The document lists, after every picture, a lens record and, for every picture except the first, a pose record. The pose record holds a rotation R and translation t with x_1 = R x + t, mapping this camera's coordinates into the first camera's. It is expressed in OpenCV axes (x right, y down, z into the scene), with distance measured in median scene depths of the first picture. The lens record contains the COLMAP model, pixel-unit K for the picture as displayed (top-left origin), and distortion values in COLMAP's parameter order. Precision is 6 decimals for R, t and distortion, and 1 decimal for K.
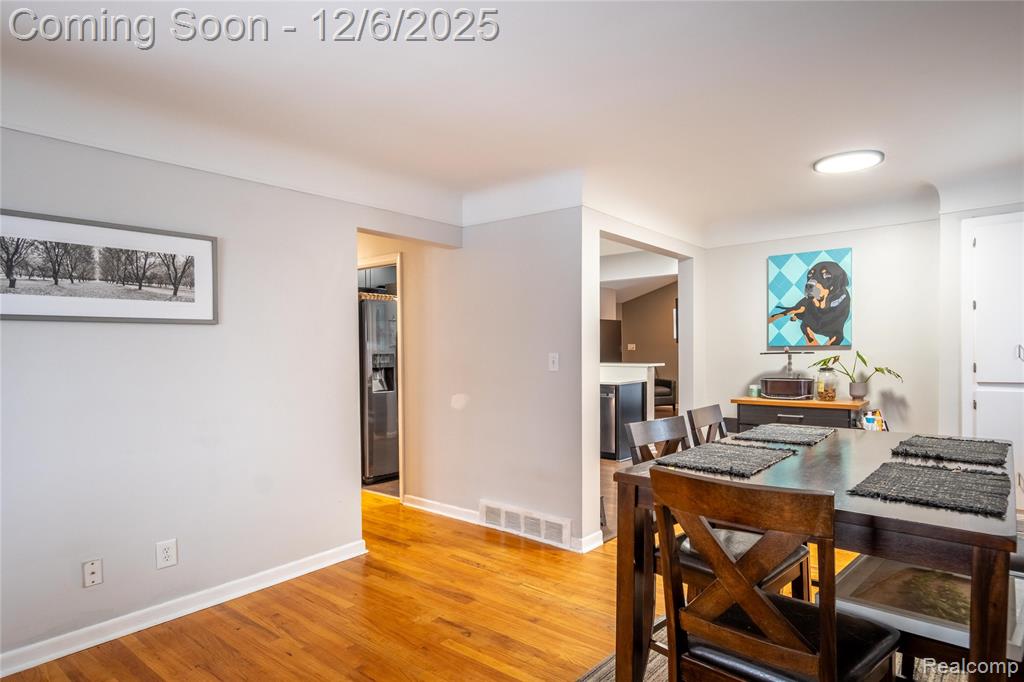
lens RADIAL K [[570.7, 0, 509.6], [0, 570.7, 357.6], [0, 0, 1]] dist [0.003879, 0.000181]
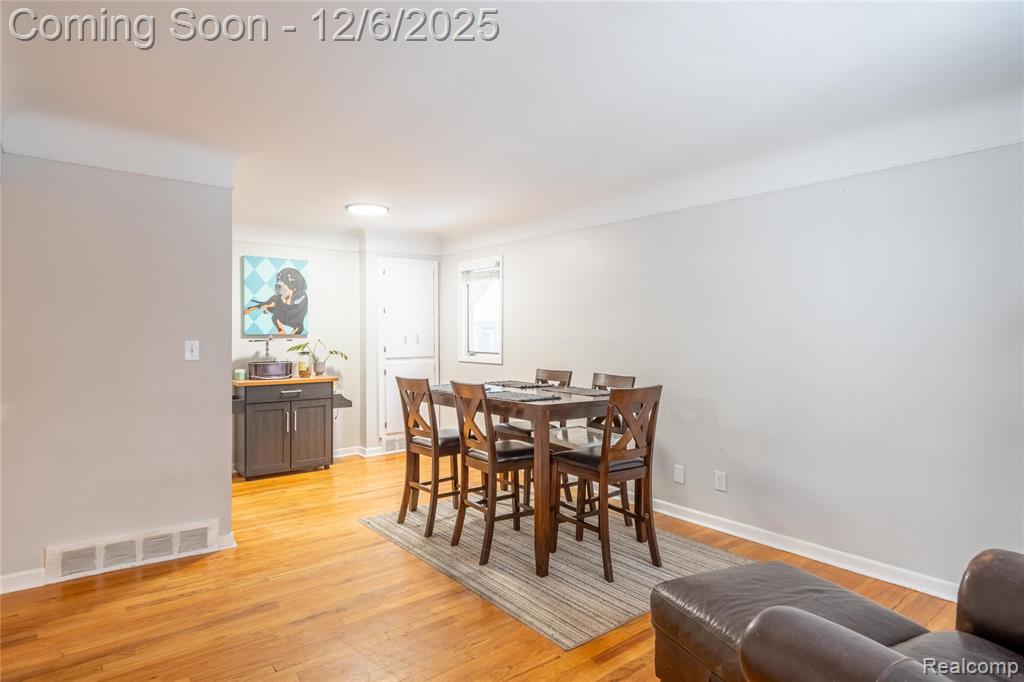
lens RADIAL K [[559.3, 0, 511.9], [0, 559.3, 336.5], [0, 0, 1]] dist [0.001212, 0.000583]
pose [[0.210569, 0.005989, 0.977561, -0.551297], [0.013925, 0.999861, -0.009125, 0.001319], [-0.977480, 0.015534, 0.210457, 0.263699]]
